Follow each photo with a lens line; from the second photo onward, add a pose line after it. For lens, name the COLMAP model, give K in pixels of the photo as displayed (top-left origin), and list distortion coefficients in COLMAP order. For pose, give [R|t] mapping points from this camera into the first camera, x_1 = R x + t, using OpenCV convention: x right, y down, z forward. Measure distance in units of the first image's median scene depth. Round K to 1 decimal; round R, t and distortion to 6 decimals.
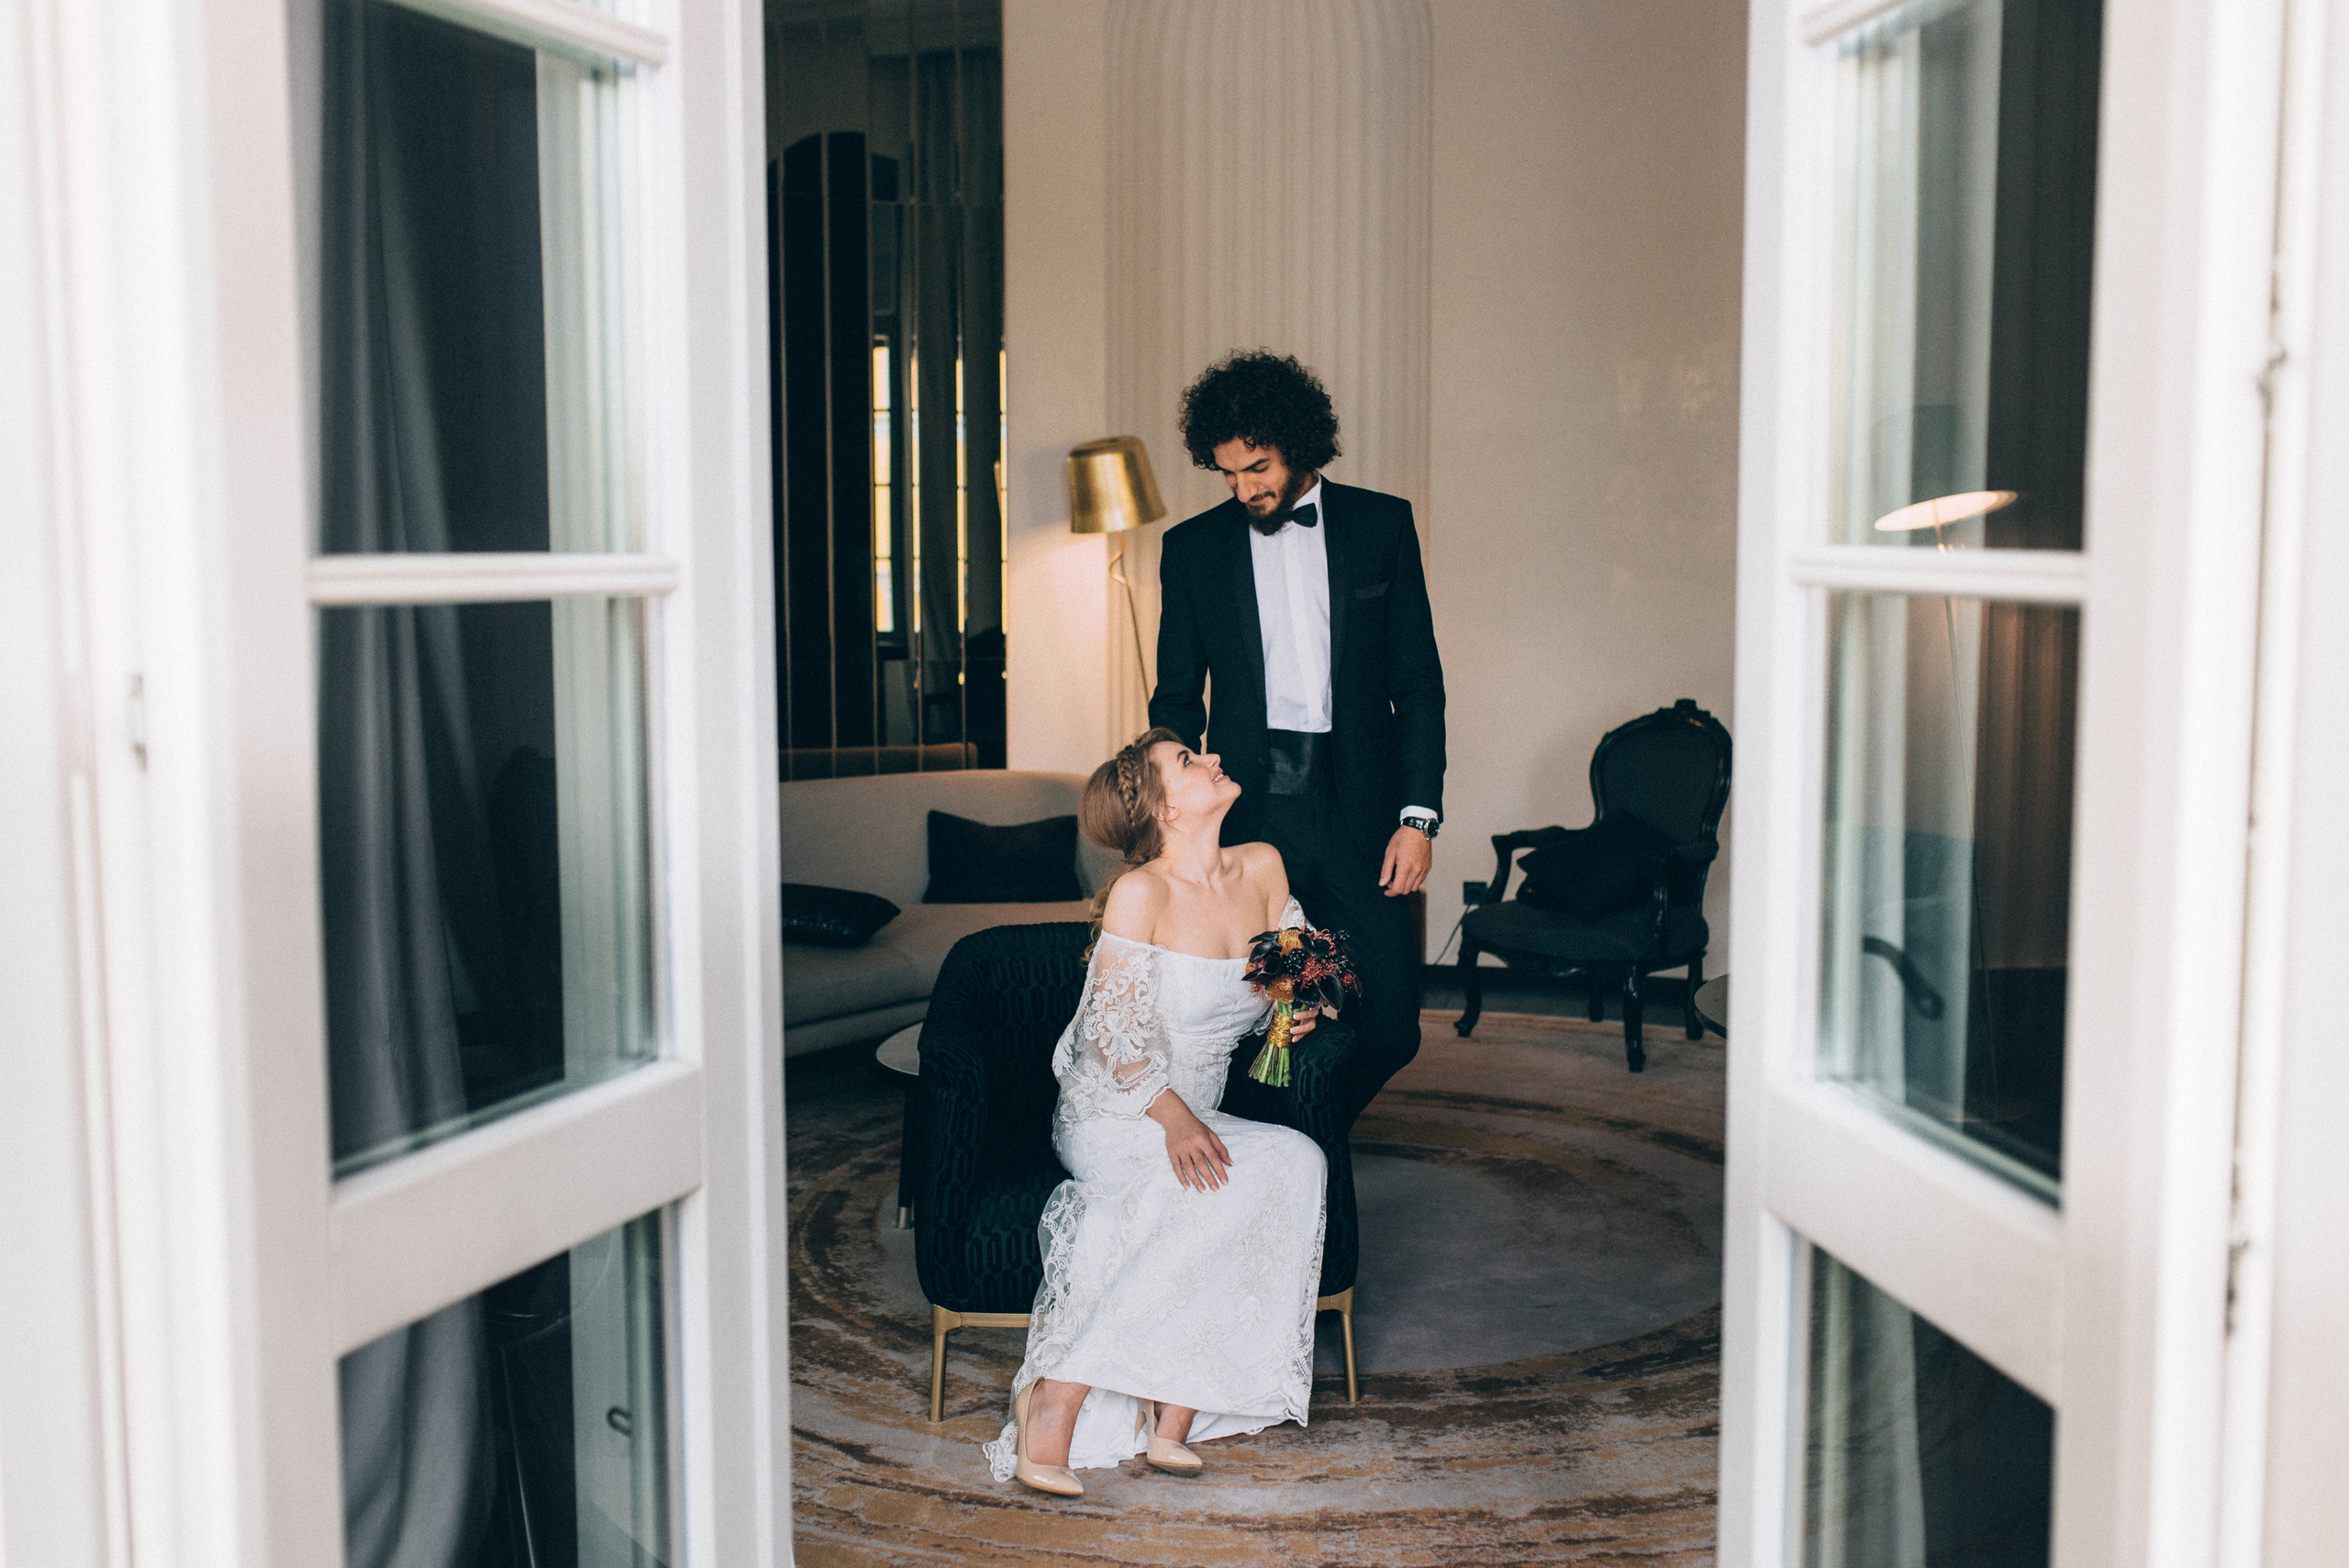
lens RADIAL K [[2472.6, 0, 1174.5], [0, 2472.6, 784.0], [0, 0, 1]] dist [-0.006501, 0.001630]
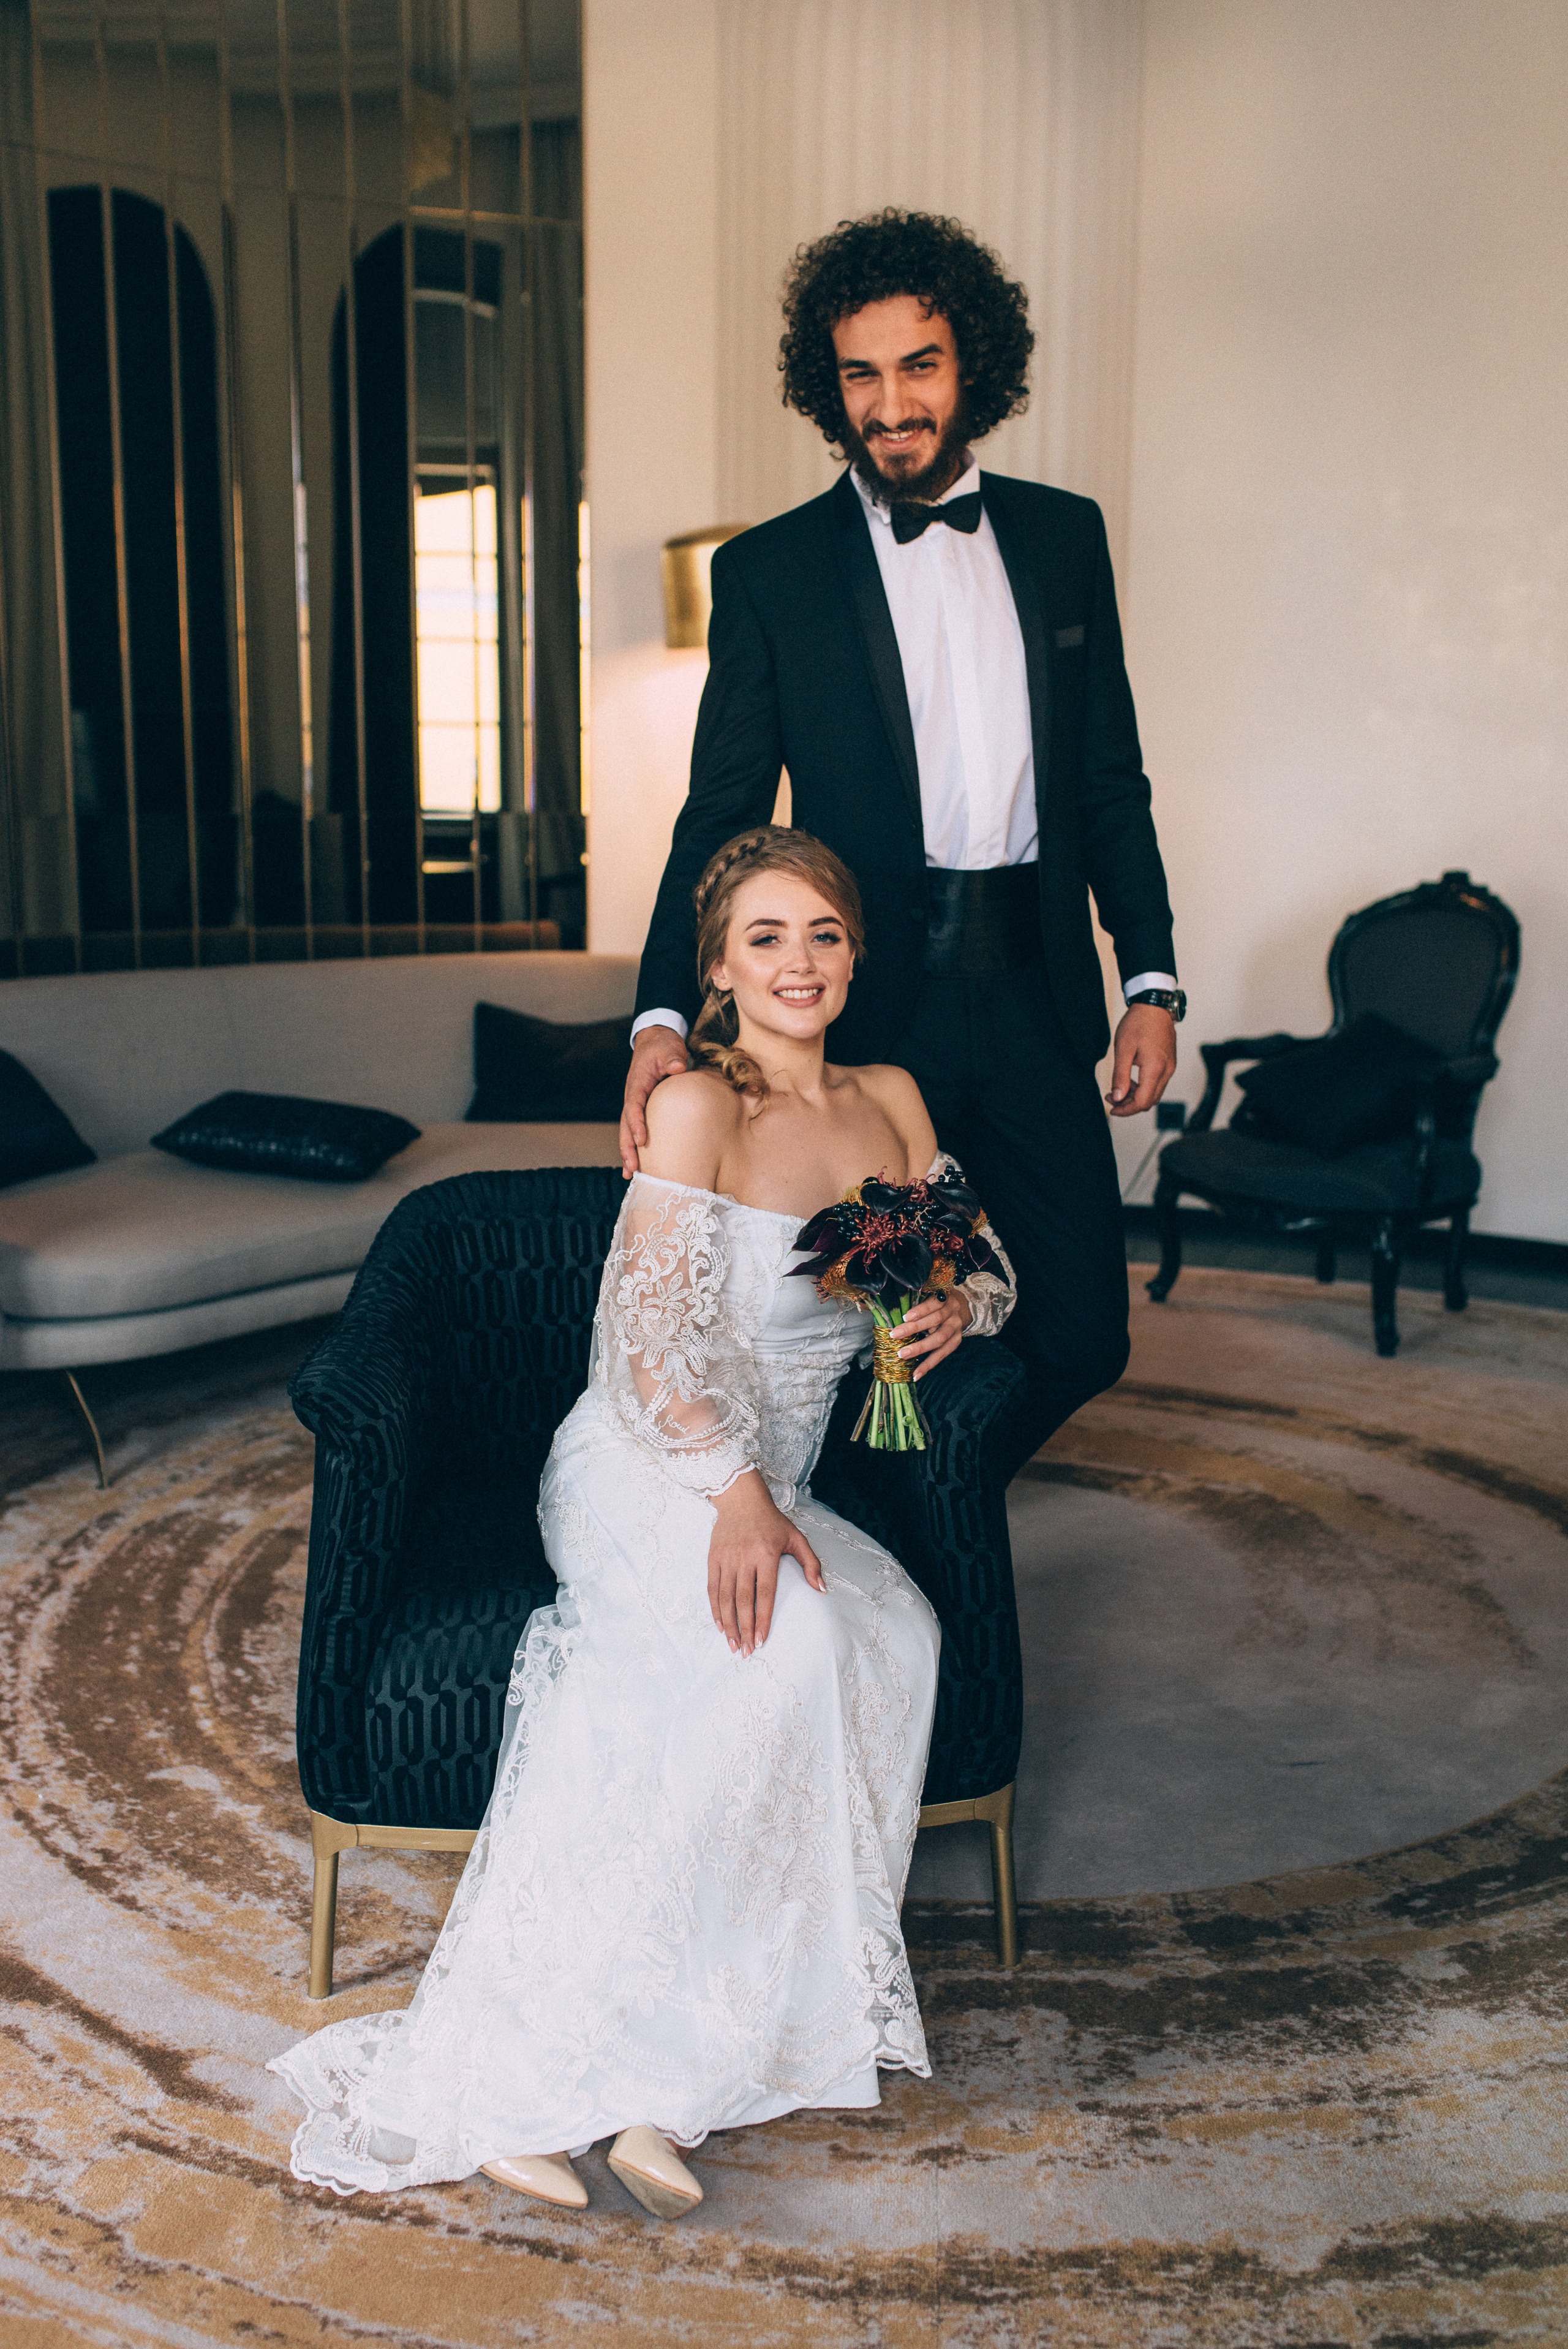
lens RADIAL K [[2252.5, 0, 784.0], [0, 2252.5, 1174.5], [0, 0, 1]] dist [-0.004236, -0.004666]
pose [[0.999479, 0.014464, -0.028843, 0.028407], [-0.012147, 0.996804, 0.078953, 0.011169], [0.029892, -0.078561, 0.996461, 0.436305]]
